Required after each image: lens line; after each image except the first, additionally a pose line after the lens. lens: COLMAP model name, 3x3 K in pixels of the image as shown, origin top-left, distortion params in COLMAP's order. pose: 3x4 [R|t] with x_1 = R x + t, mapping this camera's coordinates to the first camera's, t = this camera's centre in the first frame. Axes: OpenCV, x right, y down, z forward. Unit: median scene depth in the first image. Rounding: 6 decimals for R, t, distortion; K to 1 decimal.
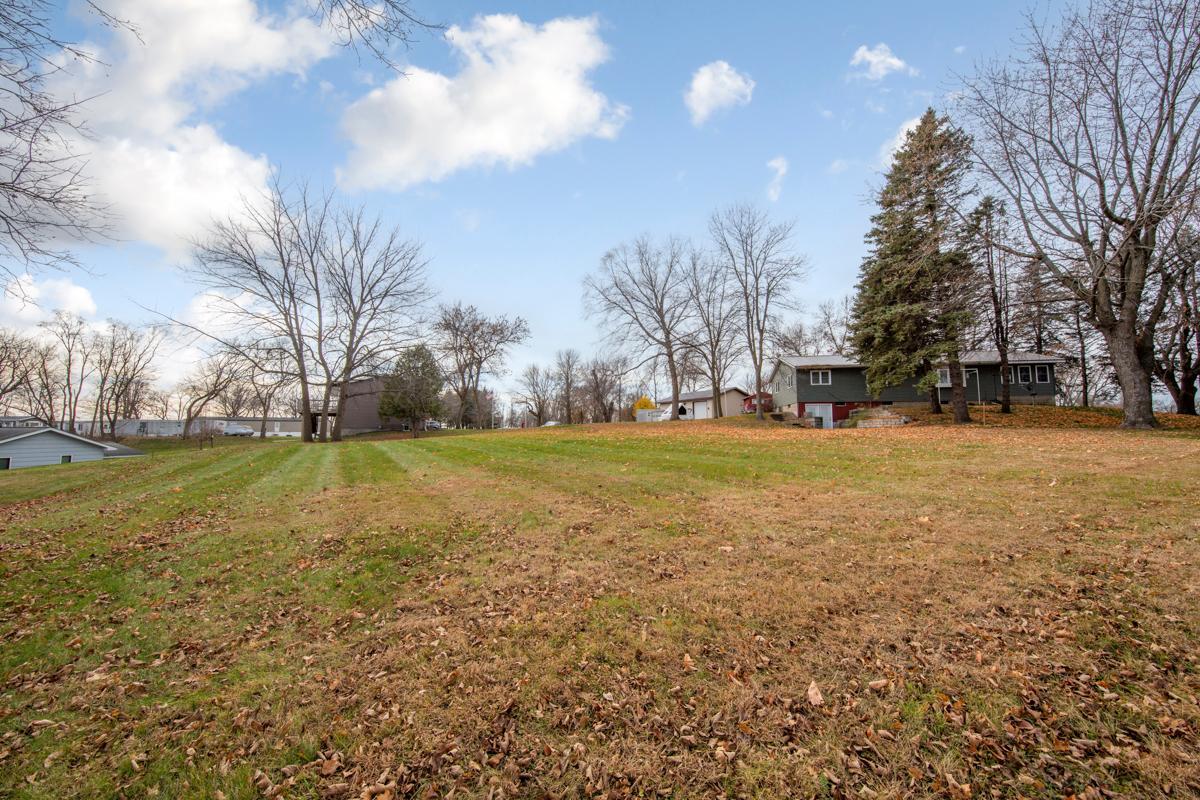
lens RADIAL K [[538.2, 0, 600.0], [0, 538.2, 400.0], [0, 0, 1]] dist [0.011566, 0.000222]
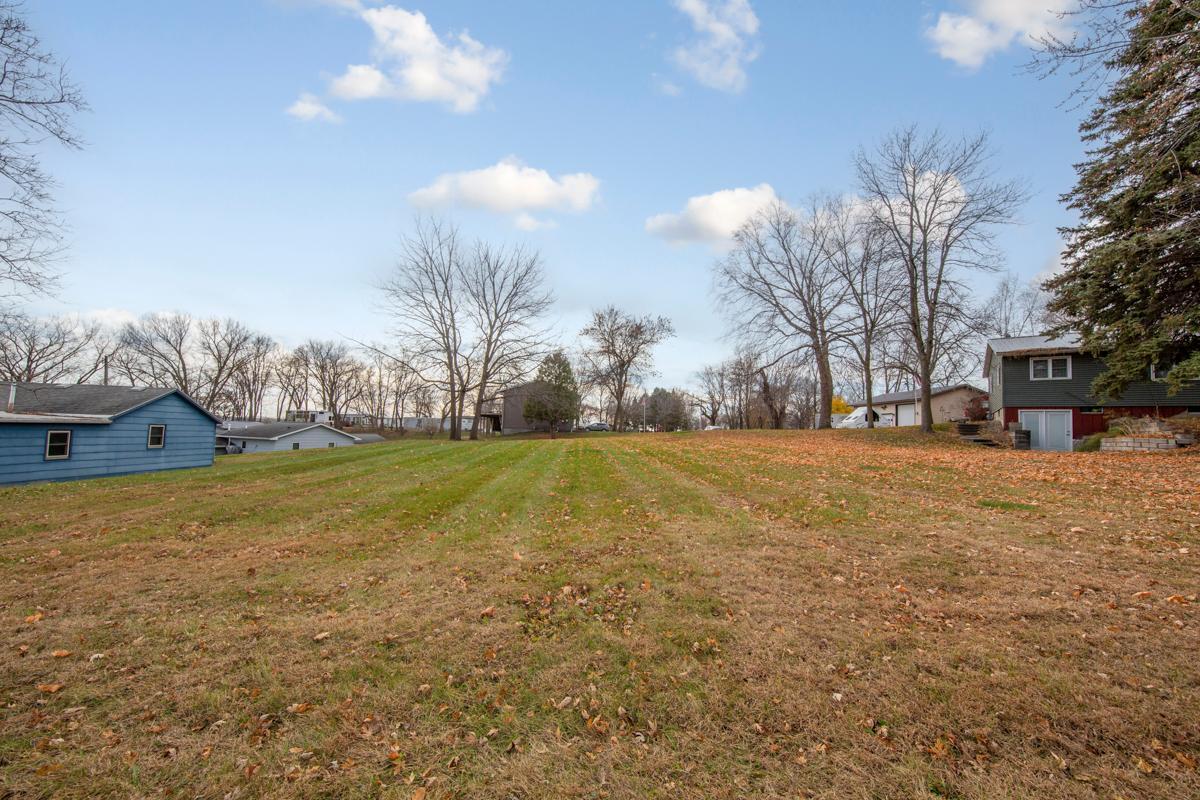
lens RADIAL K [[538.2, 0, 600.0], [0, 538.2, 400.0], [0, 0, 1]] dist [0.011566, 0.000222]
pose [[0.821561, -0.003615, -0.570109, 0.341865], [0.004706, 0.999989, 0.000440, -0.006934], [0.570101, -0.003044, 0.821569, 0.177155]]
